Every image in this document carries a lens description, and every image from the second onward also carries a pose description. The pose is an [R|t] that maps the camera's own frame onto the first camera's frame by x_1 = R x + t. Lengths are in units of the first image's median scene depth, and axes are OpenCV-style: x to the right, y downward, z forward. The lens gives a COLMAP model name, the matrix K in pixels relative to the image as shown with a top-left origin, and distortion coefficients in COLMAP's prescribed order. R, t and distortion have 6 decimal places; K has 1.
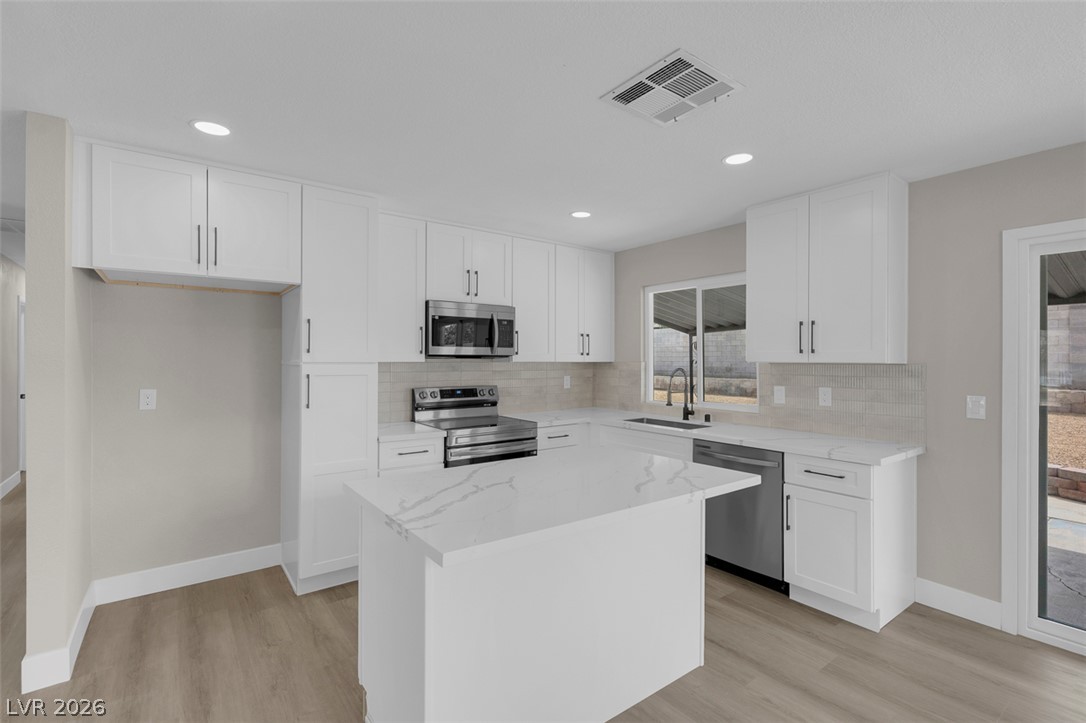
lens RADIAL K [[497.5, 0, 536.6], [0, 497.5, 358.5], [0, 0, 1]] dist [-0.000722, 0.000581]
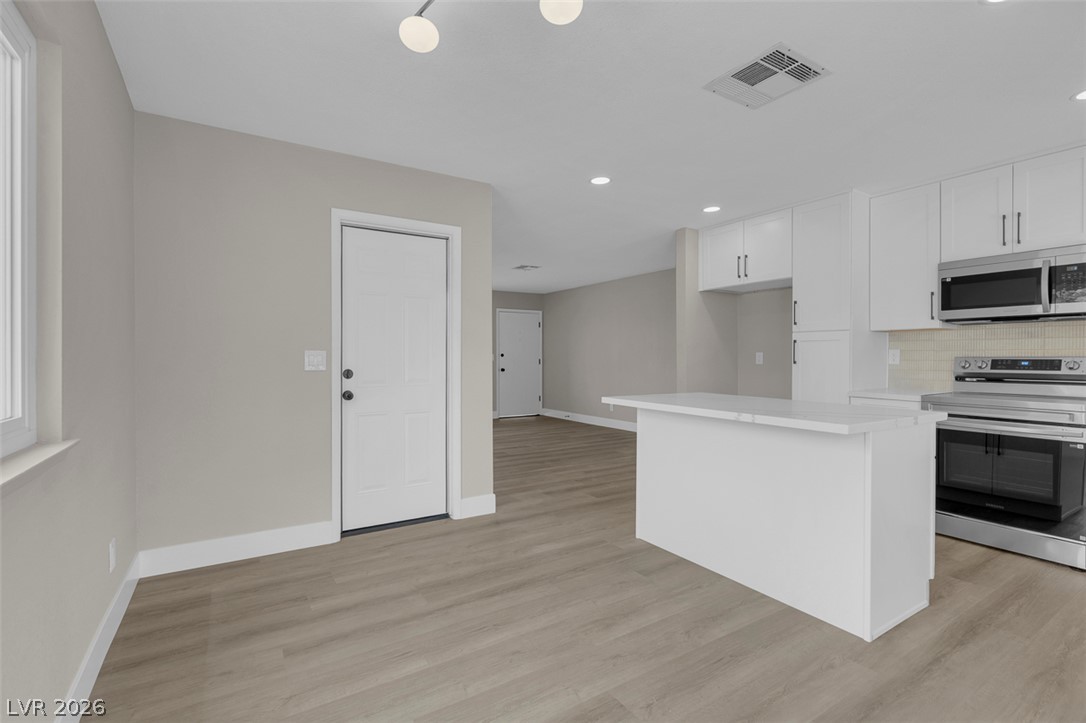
lens RADIAL K [[492.2, 0, 540.7], [0, 492.2, 358.9], [0, 0, 1]] dist [-0.000636, 0.001524]
pose [[-0.070033, 0.001746, -0.997543, 0.737774], [-0.000045, 0.999998, 0.001754, 0.062116], [0.997545, 0.000167, -0.070033, 0.278202]]
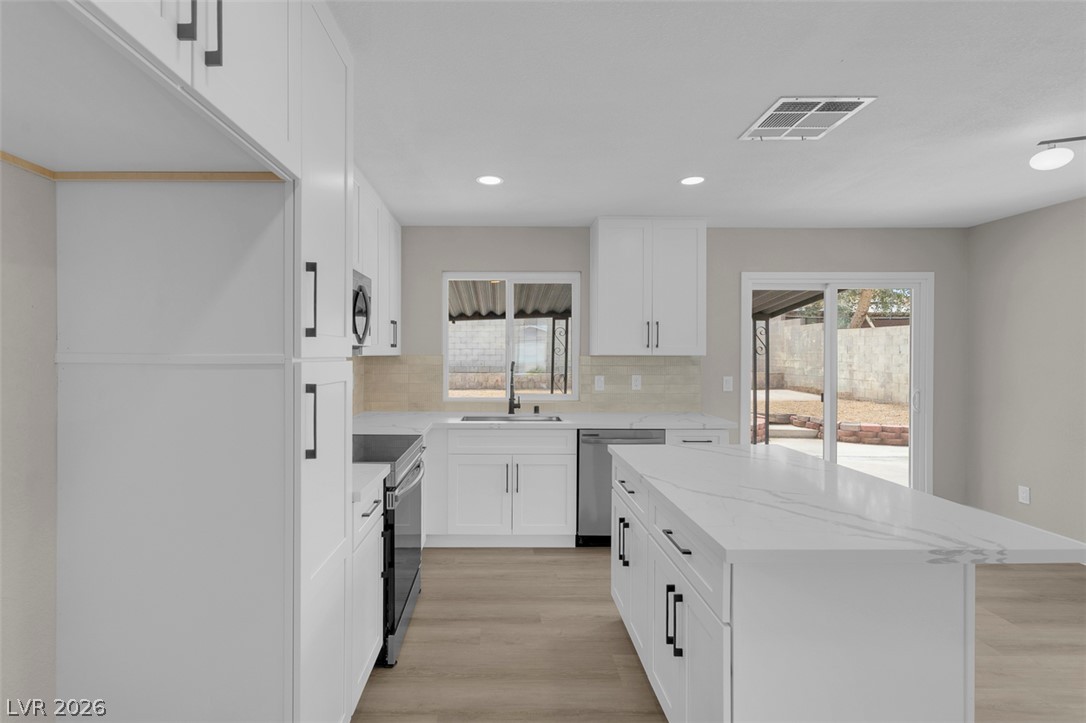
lens RADIAL K [[507.0, 0, 505.1], [0, 507.0, 356.3], [0, 0, 1]] dist [-0.000865, 0.001854]
pose [[0.590995, -0.004436, 0.806663, -0.542067], [-0.003275, 0.999963, 0.007898, 0.001440], [-0.806668, -0.007309, 0.590959, 0.432228]]
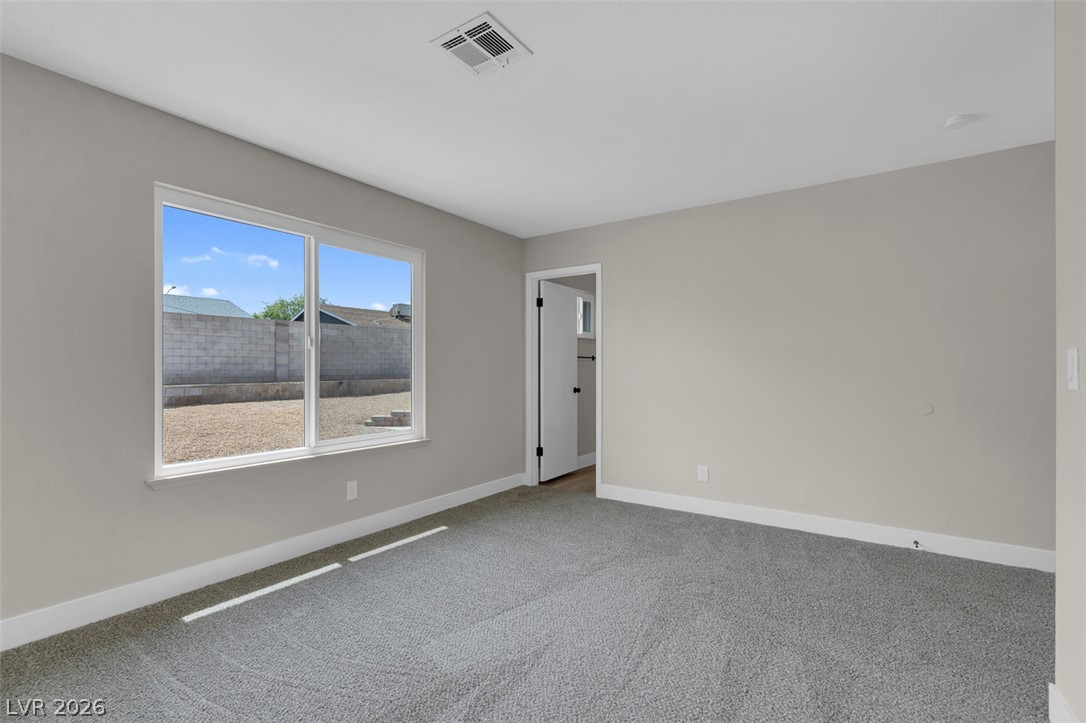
lens RADIAL K [[505.3, 0, 538.3], [0, 505.3, 365.4], [0, 0, 1]] dist [-0.002058, 0.000142]
pose [[-0.325245, 0.004793, 0.945618, -1.505609], [-0.001133, 0.999984, -0.005458, 0.057816], [-0.945629, -0.002847, -0.325235, 2.227720]]
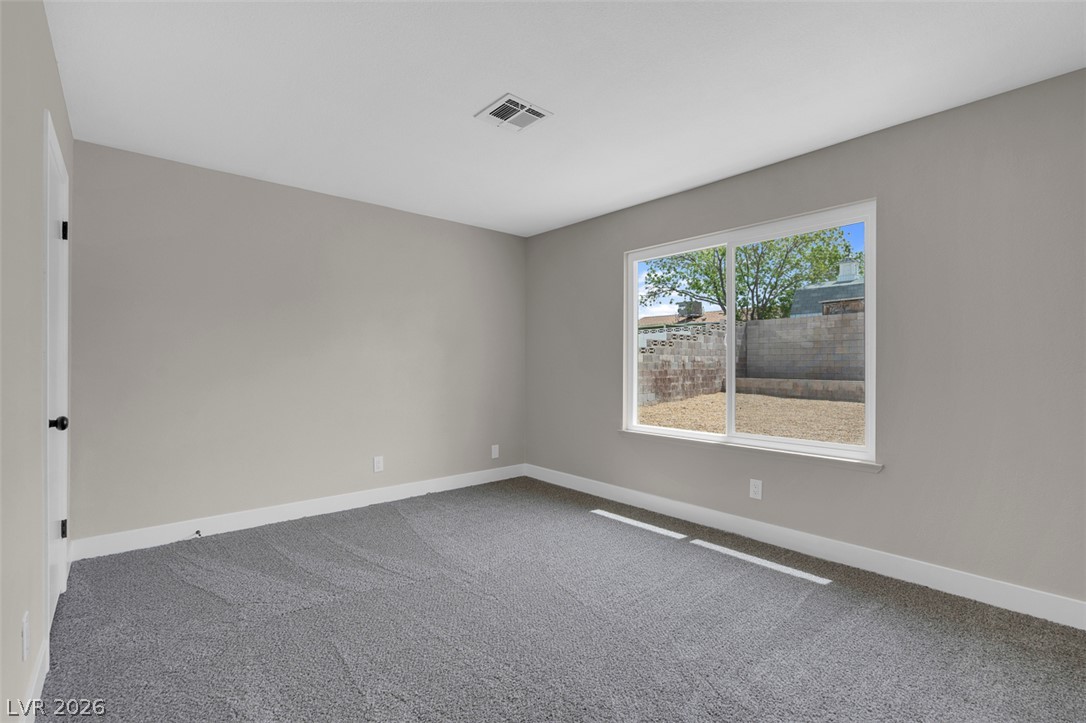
lens RADIAL K [[505.3, 0, 538.3], [0, 505.3, 365.4], [0, 0, 1]] dist [-0.002058, 0.000142]
pose [[0.996870, 0.002586, 0.079017, -0.994735], [-0.003092, 0.999975, 0.006287, 0.051414], [-0.078999, -0.006512, 0.996853, 1.391495]]
